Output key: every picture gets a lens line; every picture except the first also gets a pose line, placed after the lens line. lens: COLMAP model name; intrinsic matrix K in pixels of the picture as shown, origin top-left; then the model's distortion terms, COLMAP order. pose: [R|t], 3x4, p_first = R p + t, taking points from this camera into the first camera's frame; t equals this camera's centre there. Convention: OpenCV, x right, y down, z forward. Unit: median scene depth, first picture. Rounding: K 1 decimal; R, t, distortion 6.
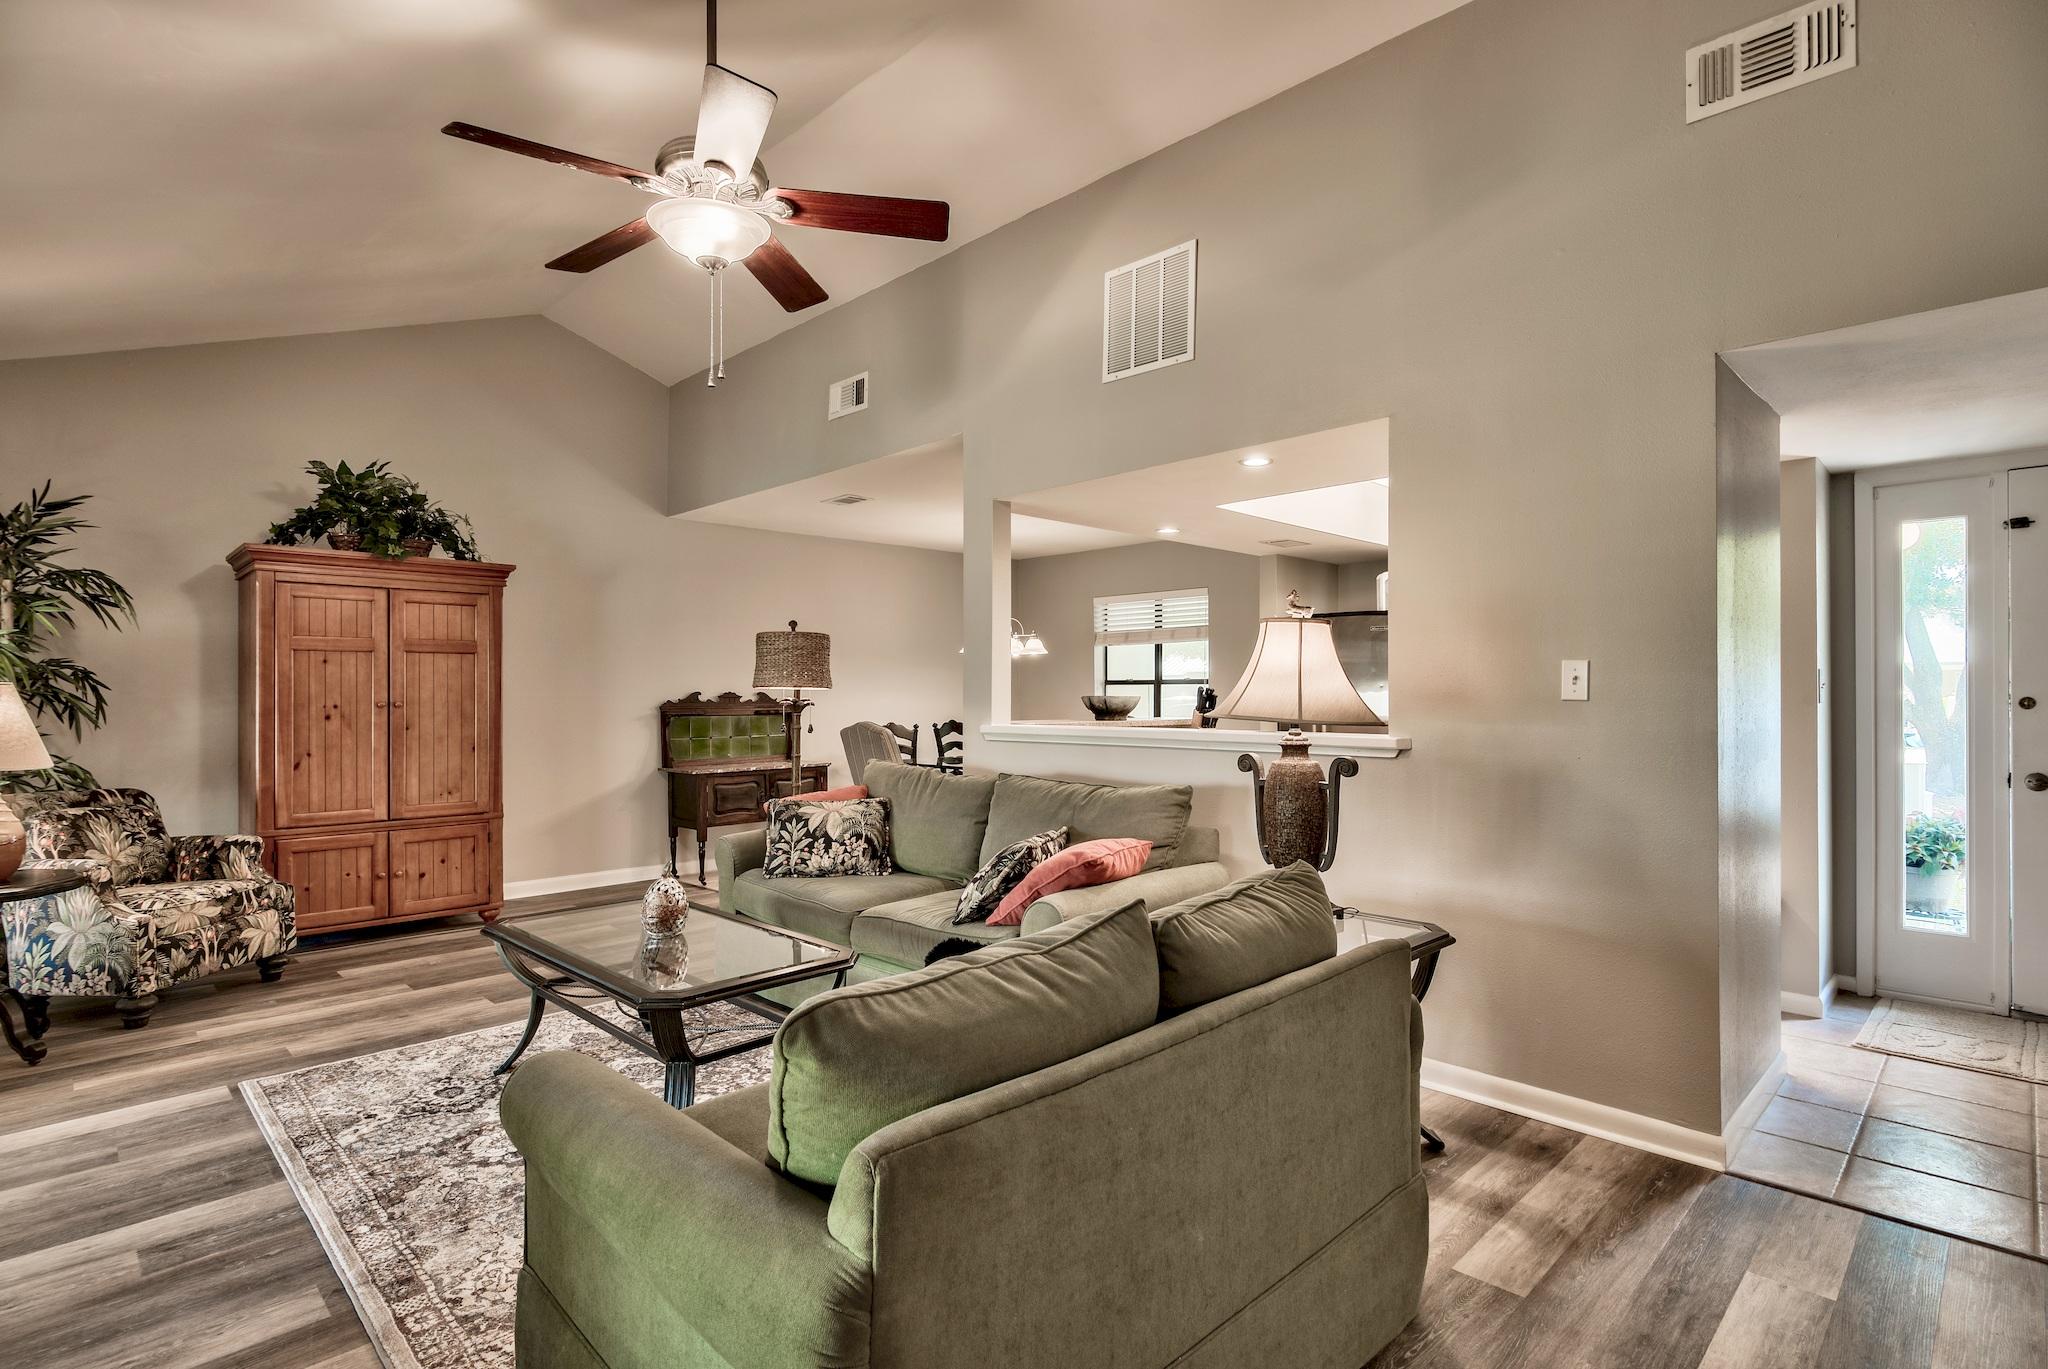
lens RADIAL K [[1003.4, 0, 1027.1], [0, 1003.4, 688.0], [0, 0, 1]] dist [-0.007186, 0.001598]
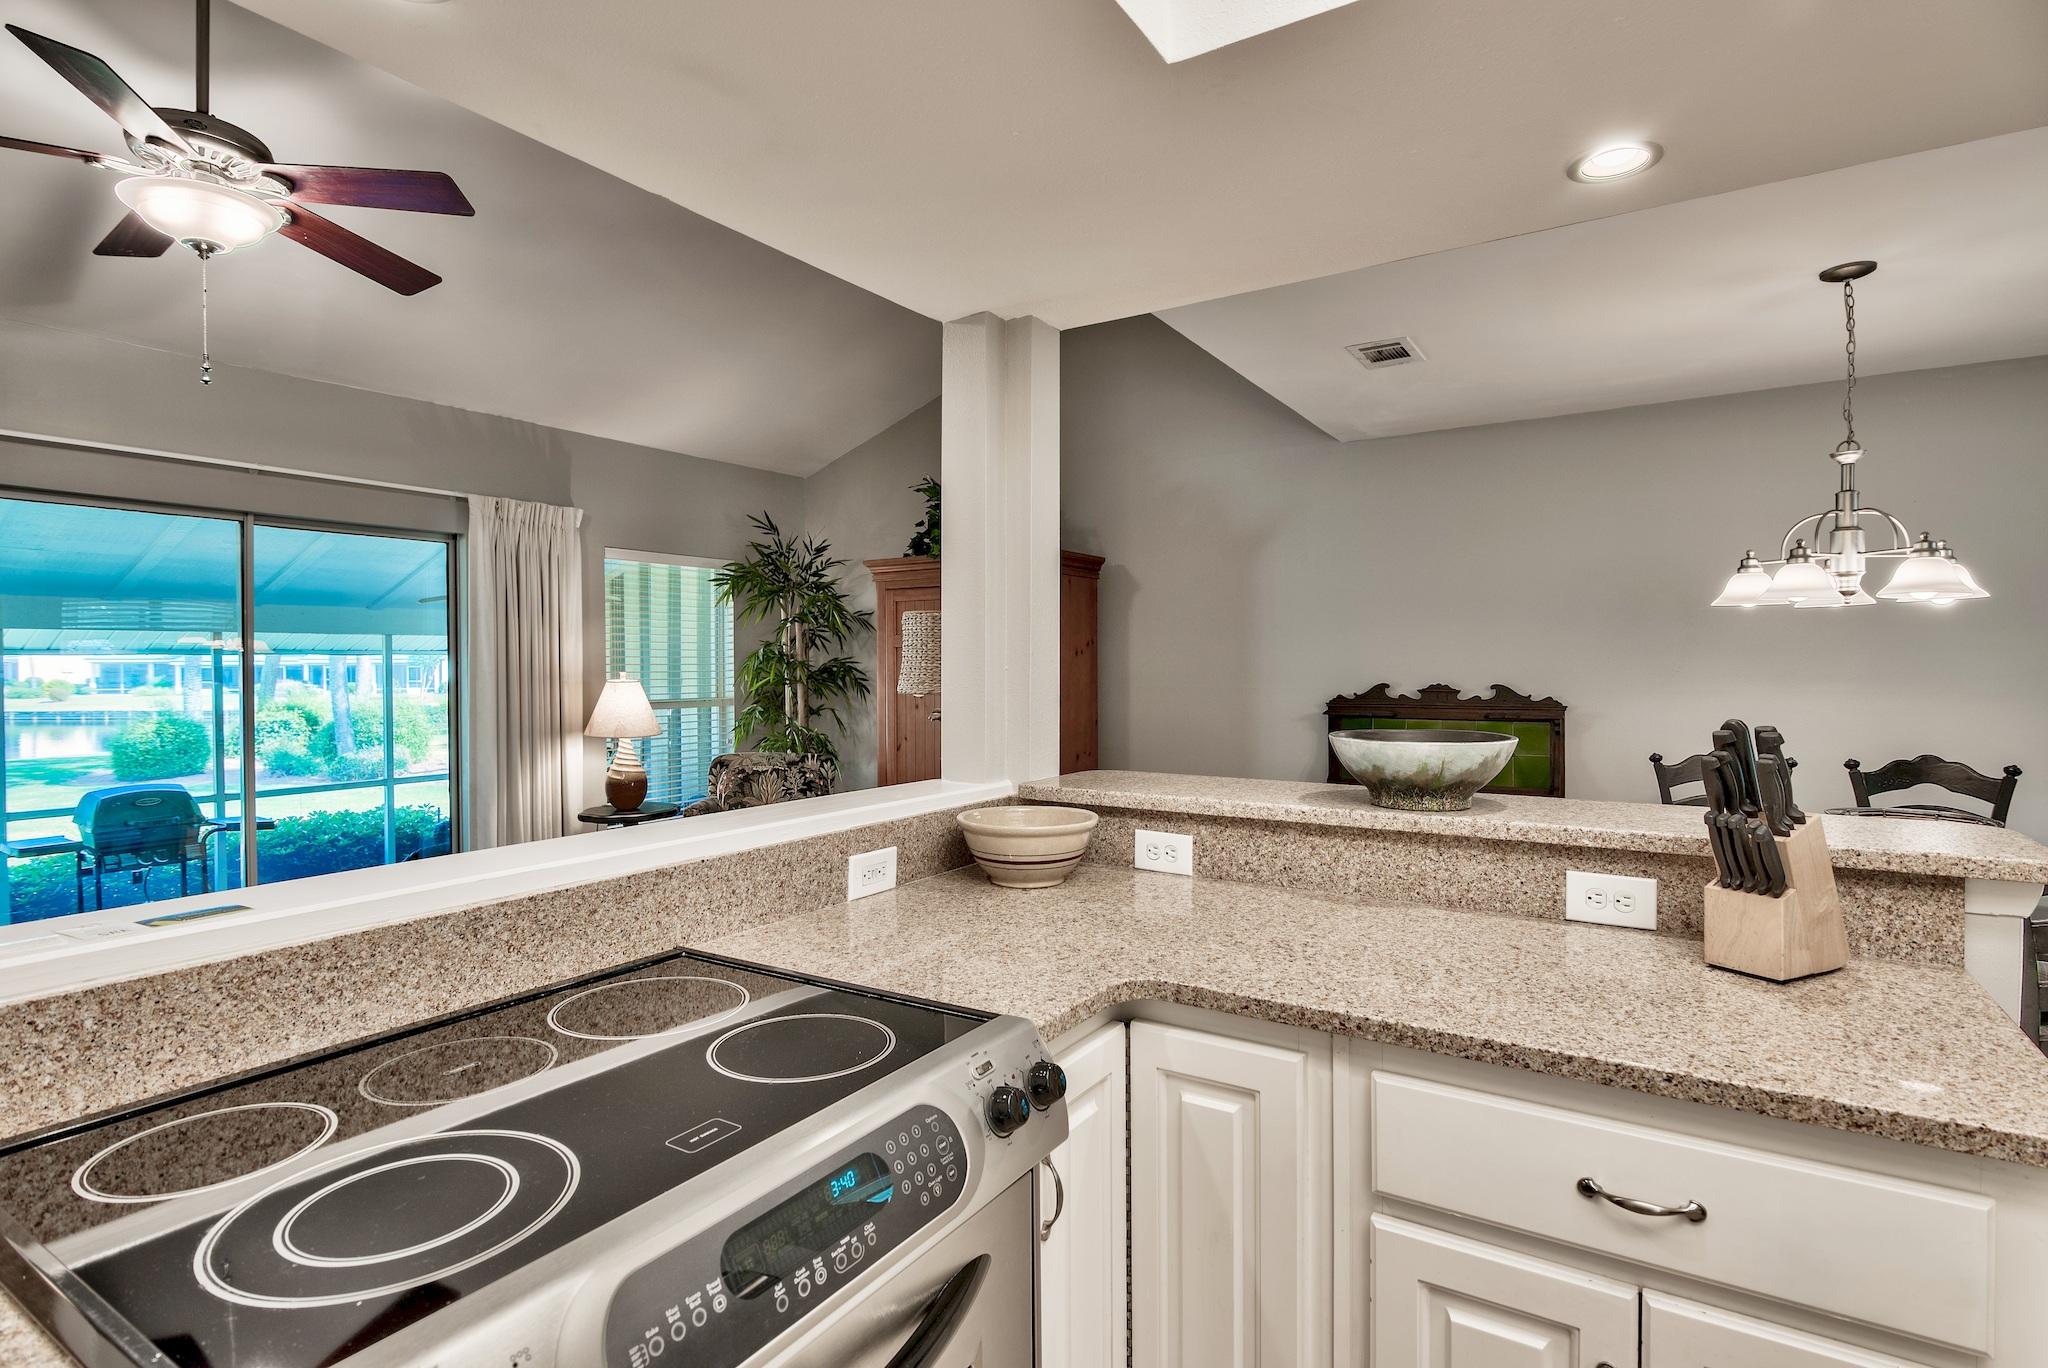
lens RADIAL K [[1003.4, 0, 1040.4], [0, 1003.4, 675.4], [0, 0, 1]] dist [-0.007186, 0.001598]
pose [[0.233961, 0.011421, -0.972179, 0.425783], [0.007957, 0.999875, 0.013661, -0.019211], [0.972213, -0.010932, 0.233841, 0.862780]]
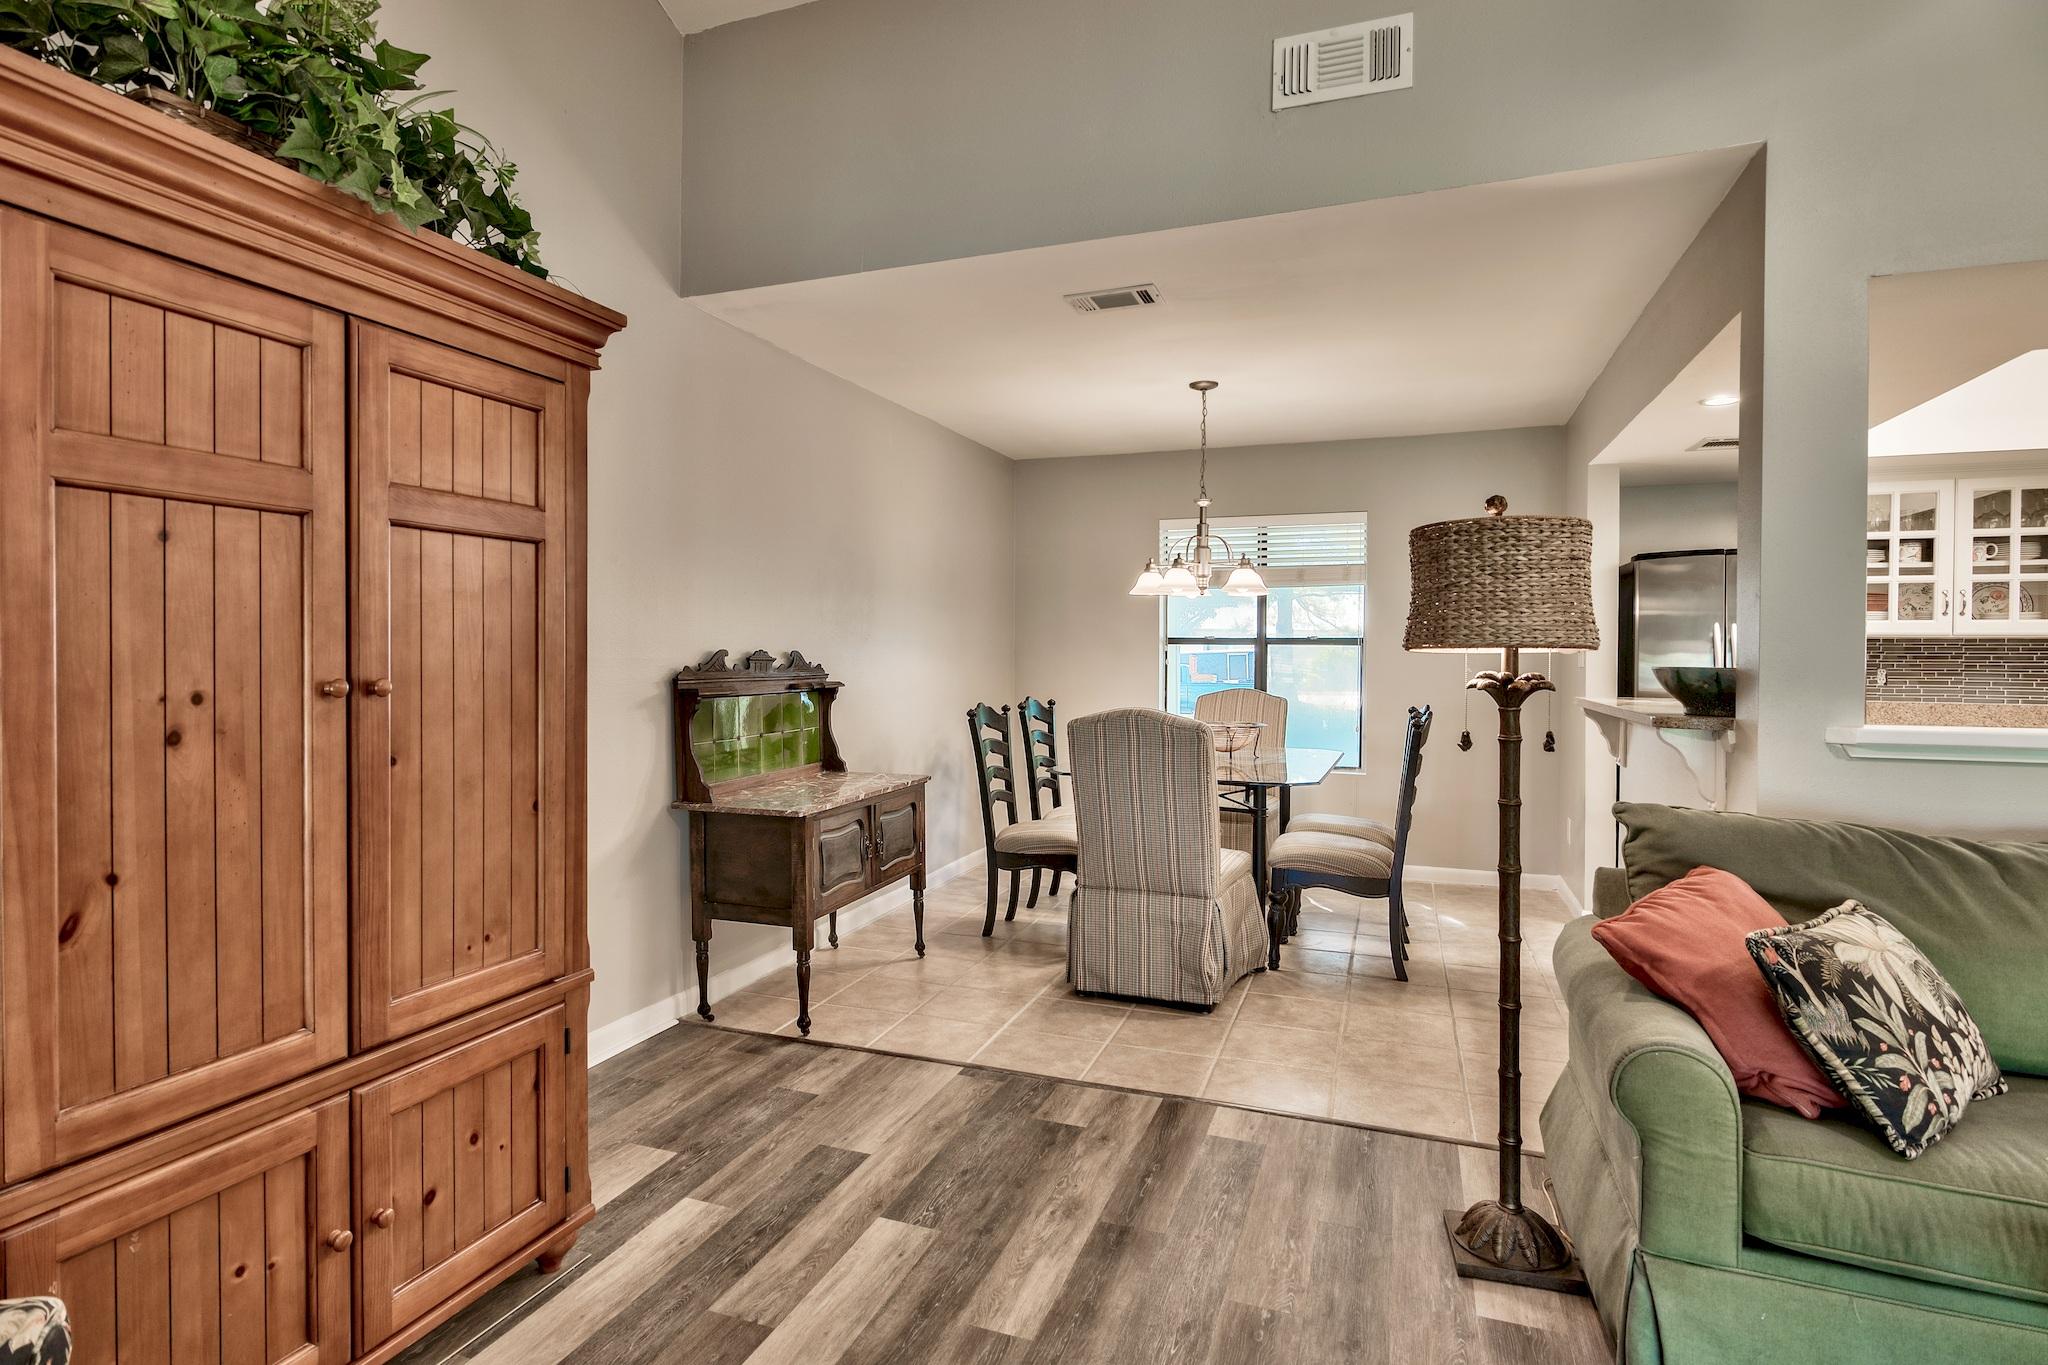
lens RADIAL K [[1077.4, 0, 991.5], [0, 1077.4, 672.2], [0, 0, 1]] dist [0.007122, -0.000339]
pose [[0.912650, 0.000702, 0.408741, -0.606888], [-0.010876, 0.999686, 0.022568, 0.001862], [-0.408597, -0.025043, 0.912371, 0.624962]]
